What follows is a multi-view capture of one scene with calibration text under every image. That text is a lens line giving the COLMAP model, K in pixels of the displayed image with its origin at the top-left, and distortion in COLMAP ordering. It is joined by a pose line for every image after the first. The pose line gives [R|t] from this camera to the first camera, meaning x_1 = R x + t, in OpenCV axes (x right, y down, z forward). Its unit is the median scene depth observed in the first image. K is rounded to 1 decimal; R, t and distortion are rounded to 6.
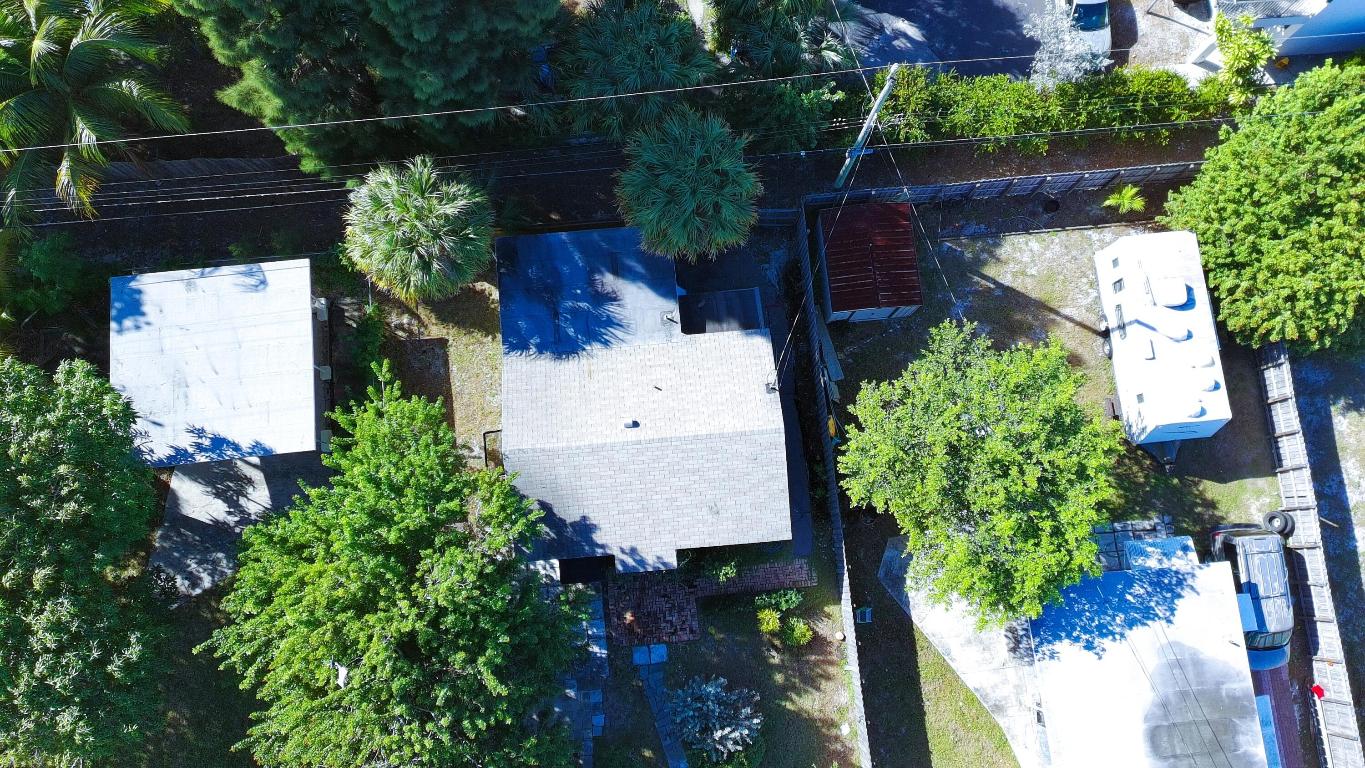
lens RADIAL K [[1016.2, 0, 685.8], [0, 1016.2, 373.1], [0, 0, 1]] dist [0.057217, -0.044931]
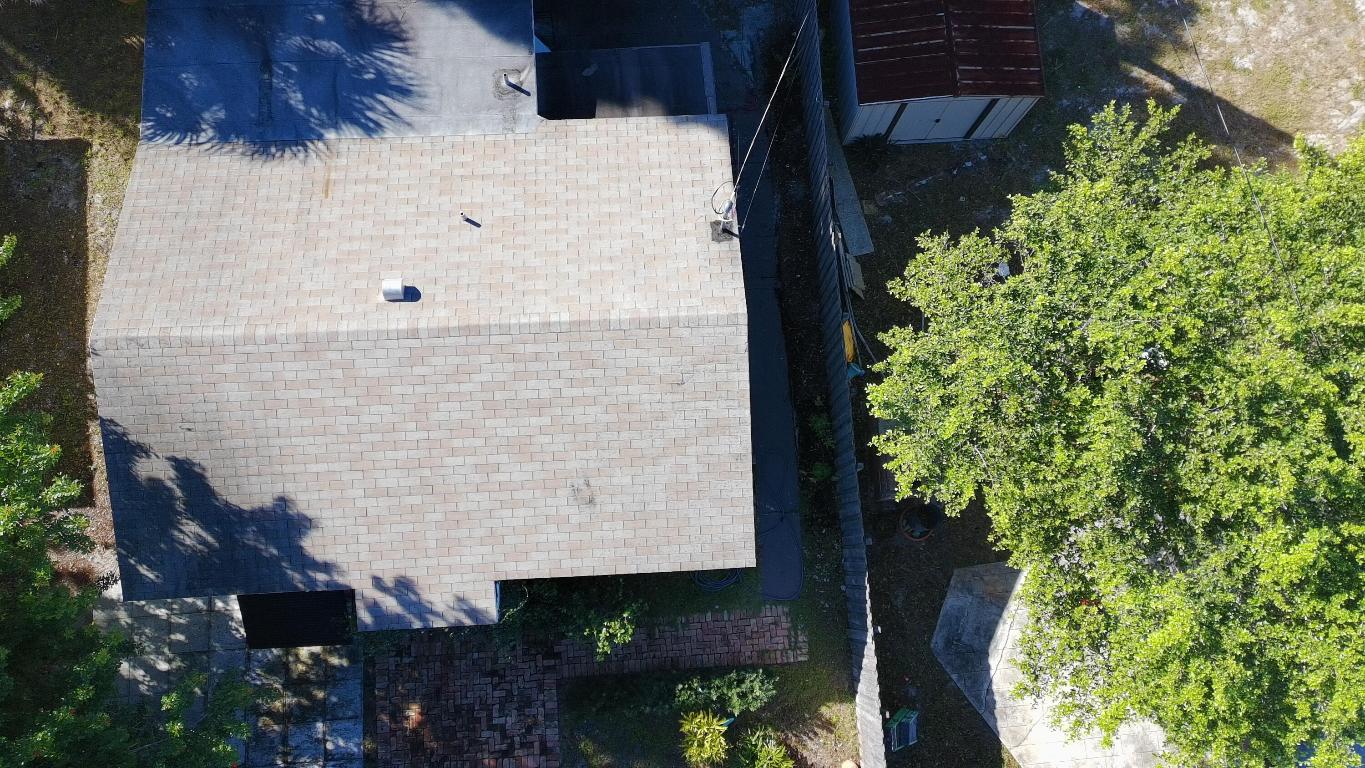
lens RADIAL K [[941.7, 0, 699.3], [0, 941.7, 402.4], [0, 0, 1]] dist [0.017572, -0.002631]
pose [[0.999238, 0.036871, 0.012806, 0.069529], [-0.036870, 0.999320, -0.000298, 0.089783], [-0.012808, -0.000174, 0.999918, 0.571569]]
